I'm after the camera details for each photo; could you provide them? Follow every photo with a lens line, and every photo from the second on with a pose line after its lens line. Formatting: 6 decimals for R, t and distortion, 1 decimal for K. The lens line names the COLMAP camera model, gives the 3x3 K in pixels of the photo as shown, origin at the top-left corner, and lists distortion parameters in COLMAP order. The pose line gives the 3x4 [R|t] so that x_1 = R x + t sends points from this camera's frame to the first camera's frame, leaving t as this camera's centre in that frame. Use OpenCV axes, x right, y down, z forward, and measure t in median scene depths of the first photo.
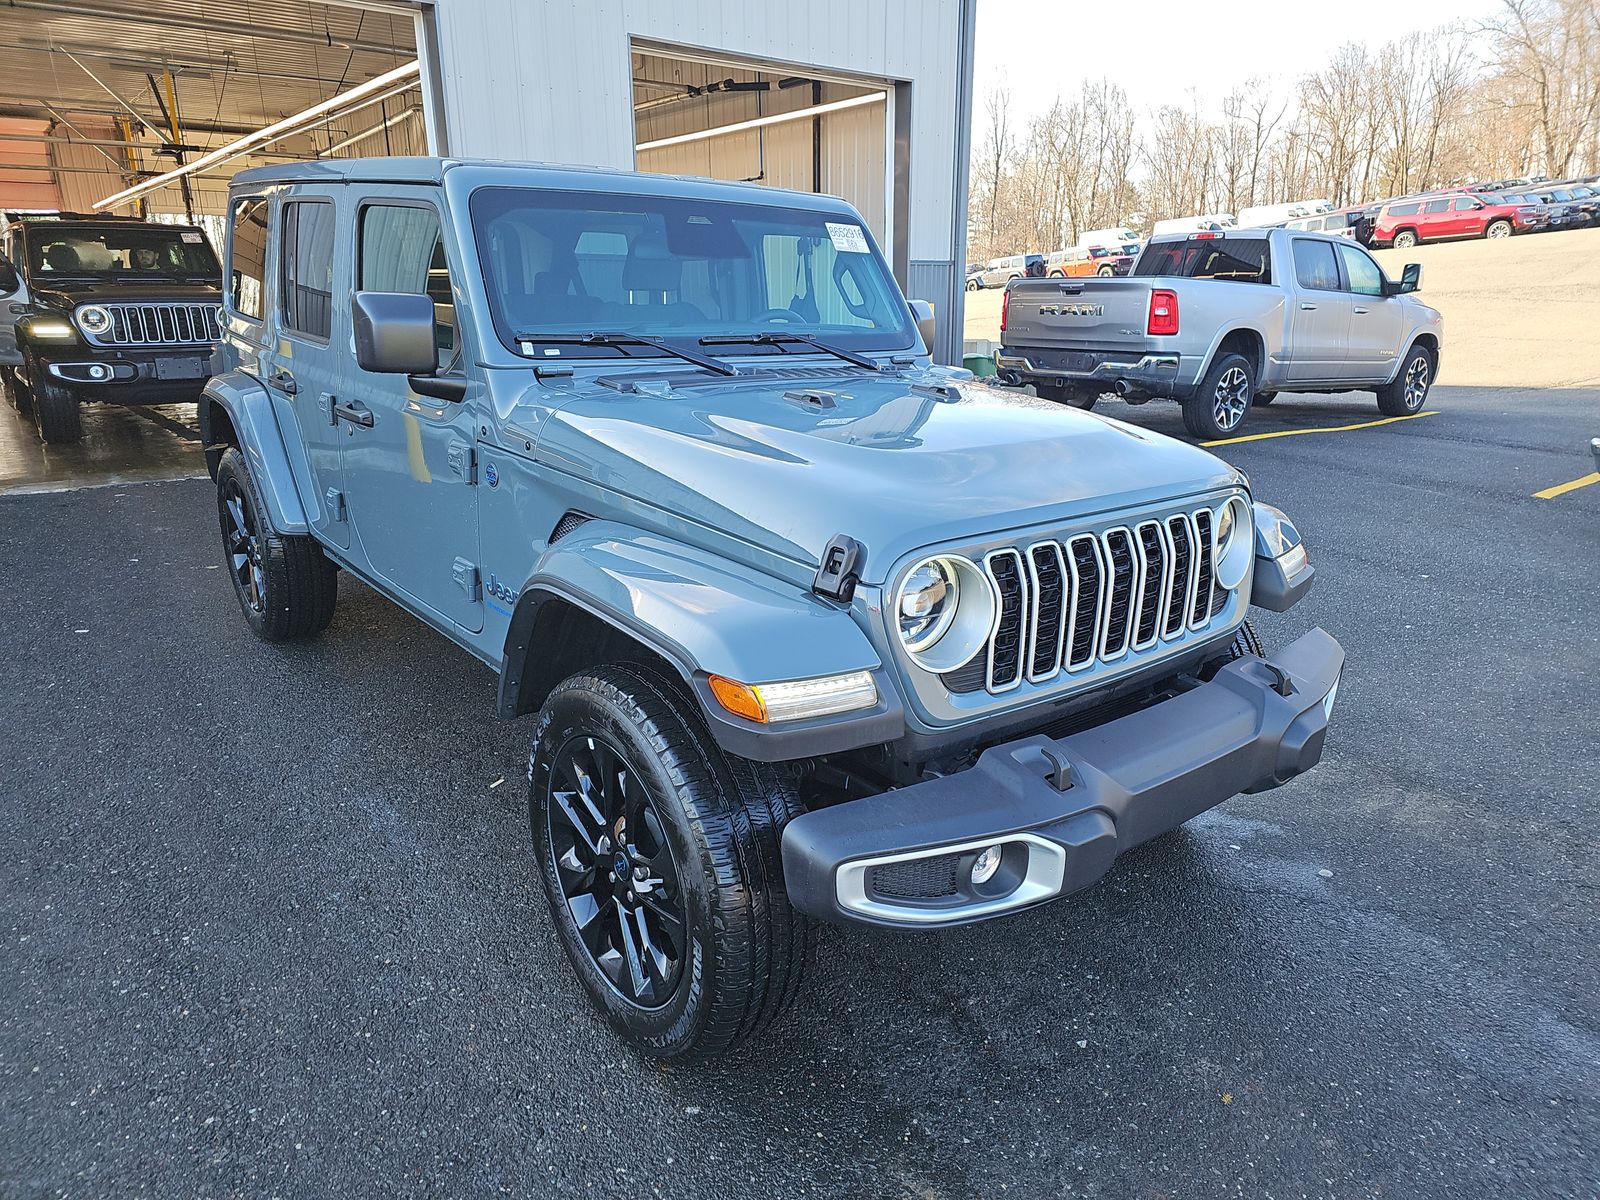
lens RADIAL K [[1032.7, 0, 791.1], [0, 1032.7, 633.7], [0, 0, 1]] dist [0.079197, -0.077601]
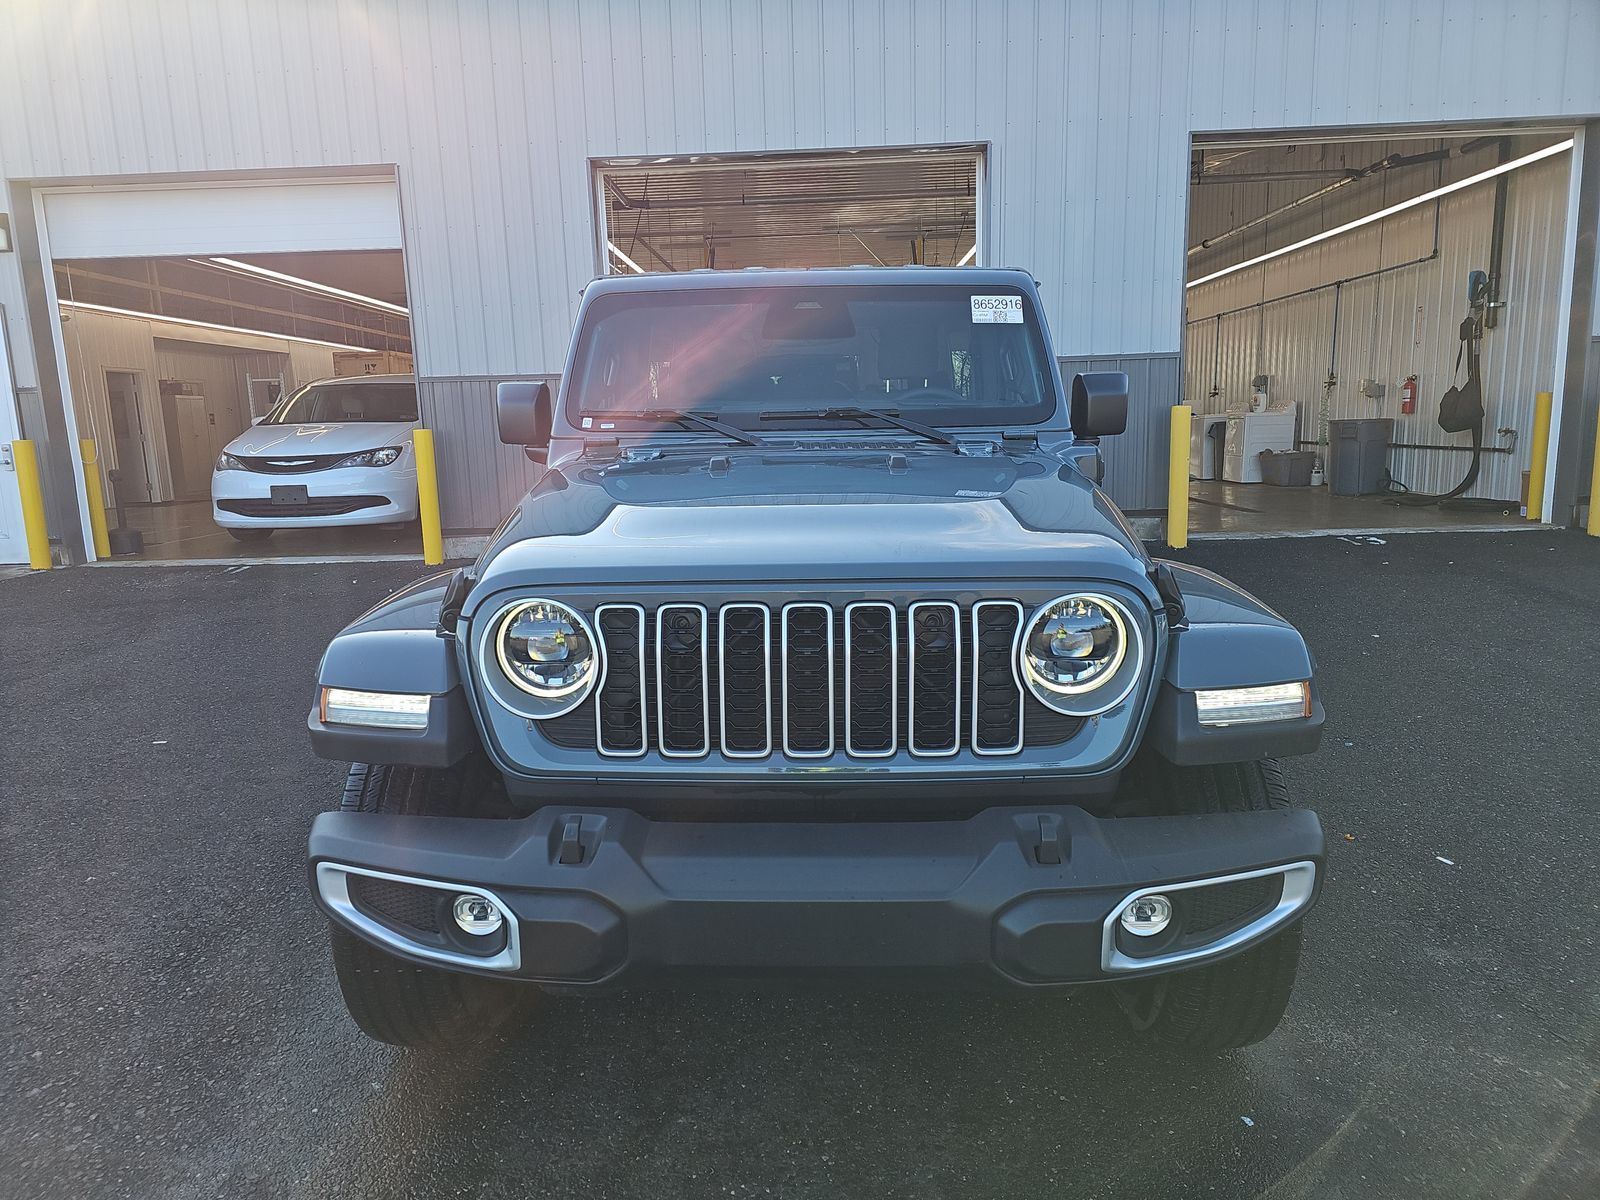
lens RADIAL K [[1032.7, 0, 791.1], [0, 1032.7, 633.7], [0, 0, 1]] dist [0.079197, -0.077601]
pose [[0.756889, 0.112726, -0.643749, 0.698962], [-0.180548, 0.982745, -0.040192, -0.034076], [0.628110, 0.146648, 0.764181, 0.282936]]
